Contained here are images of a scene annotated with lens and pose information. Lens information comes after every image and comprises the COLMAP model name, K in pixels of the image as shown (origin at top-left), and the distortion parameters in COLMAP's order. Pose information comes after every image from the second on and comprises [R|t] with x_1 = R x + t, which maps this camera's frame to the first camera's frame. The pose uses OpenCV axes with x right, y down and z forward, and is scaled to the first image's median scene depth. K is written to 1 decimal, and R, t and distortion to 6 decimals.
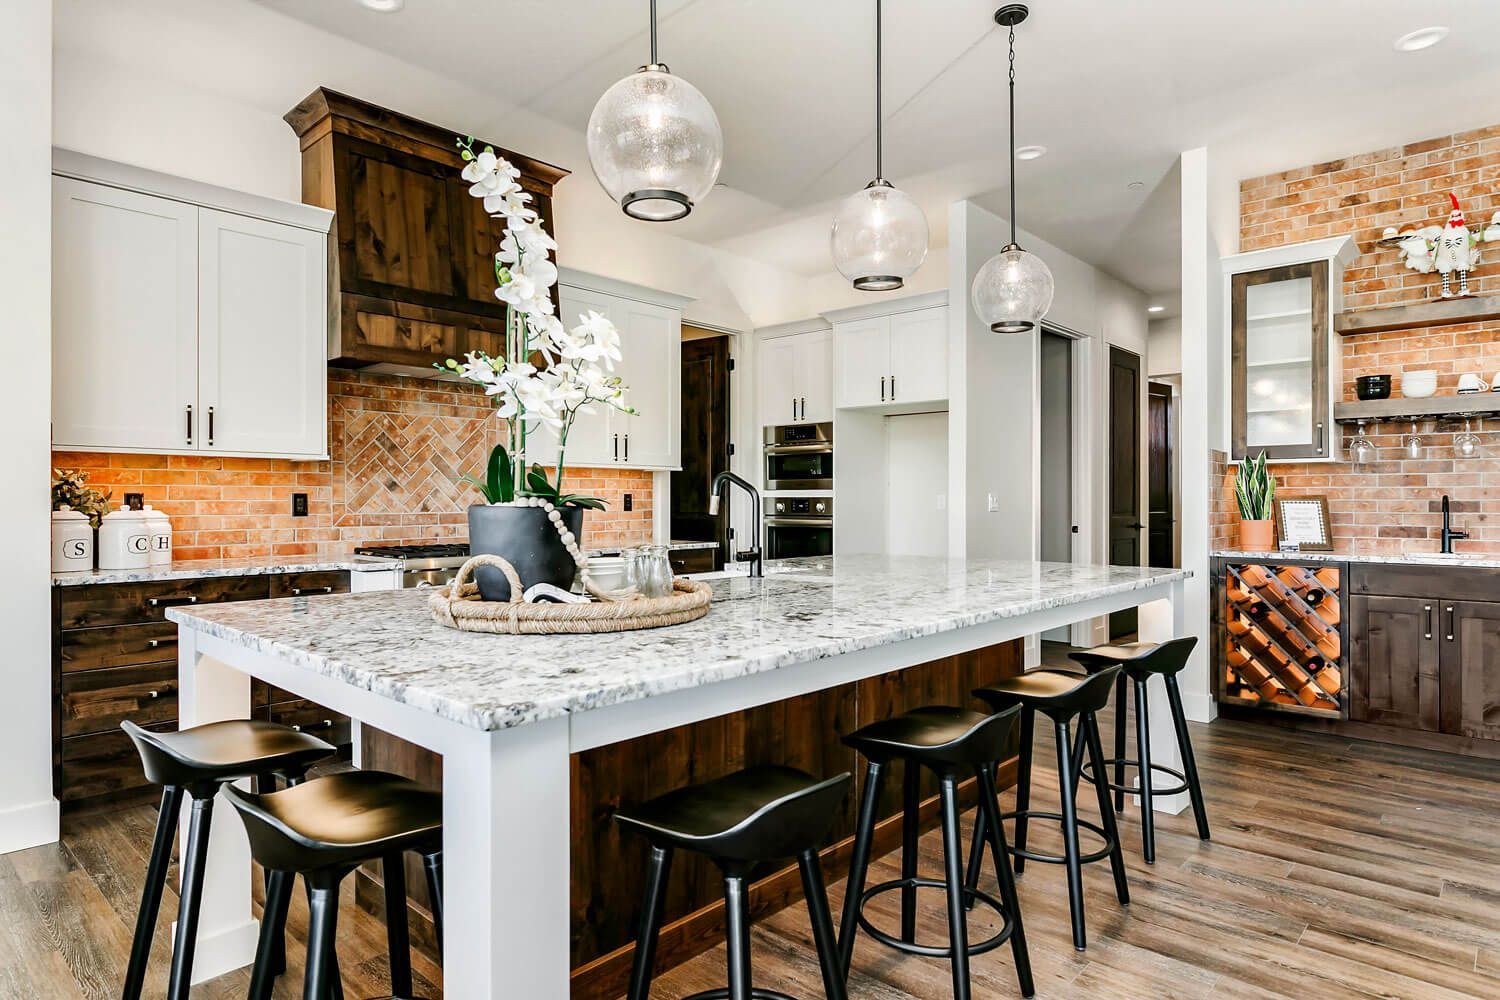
lens RADIAL K [[853.3, 0, 749.3], [0, 853.3, 500.2], [0, 0, 1]] dist [0.003598, -0.002006]
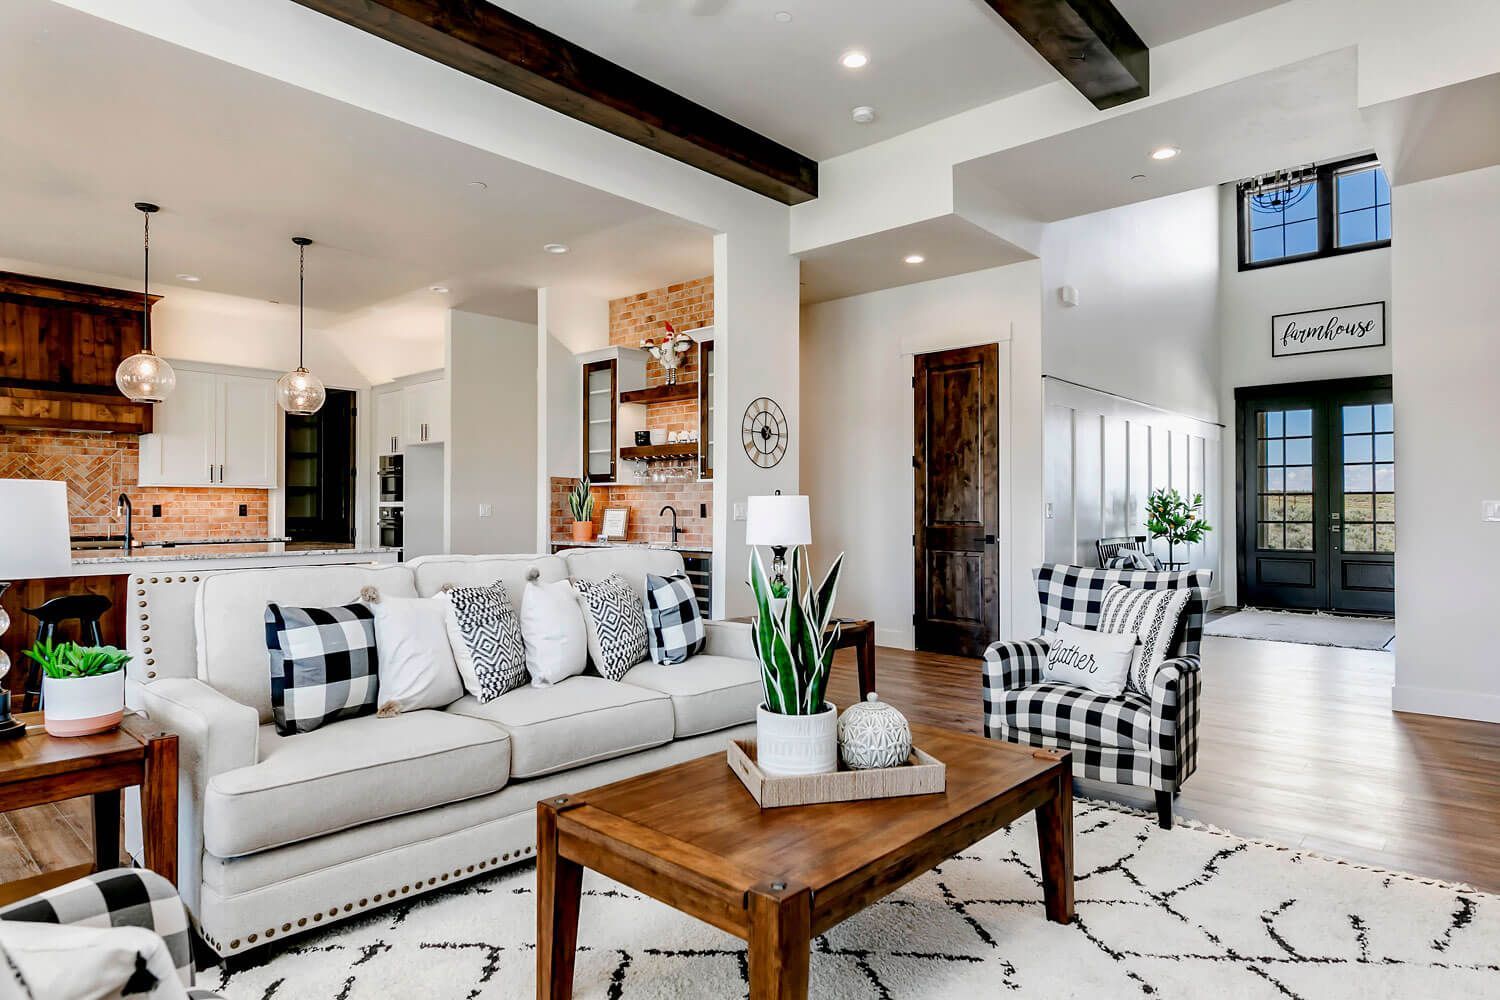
lens RADIAL K [[853.3, 0, 751.0], [0, 853.3, 501.6], [0, 0, 1]] dist [0.003598, -0.002006]
pose [[0.999999, 0.001184, 0.000936, 0.924814], [-0.001175, 0.999949, -0.009985, 0.001488], [-0.000948, 0.009984, 0.999950, -0.590967]]
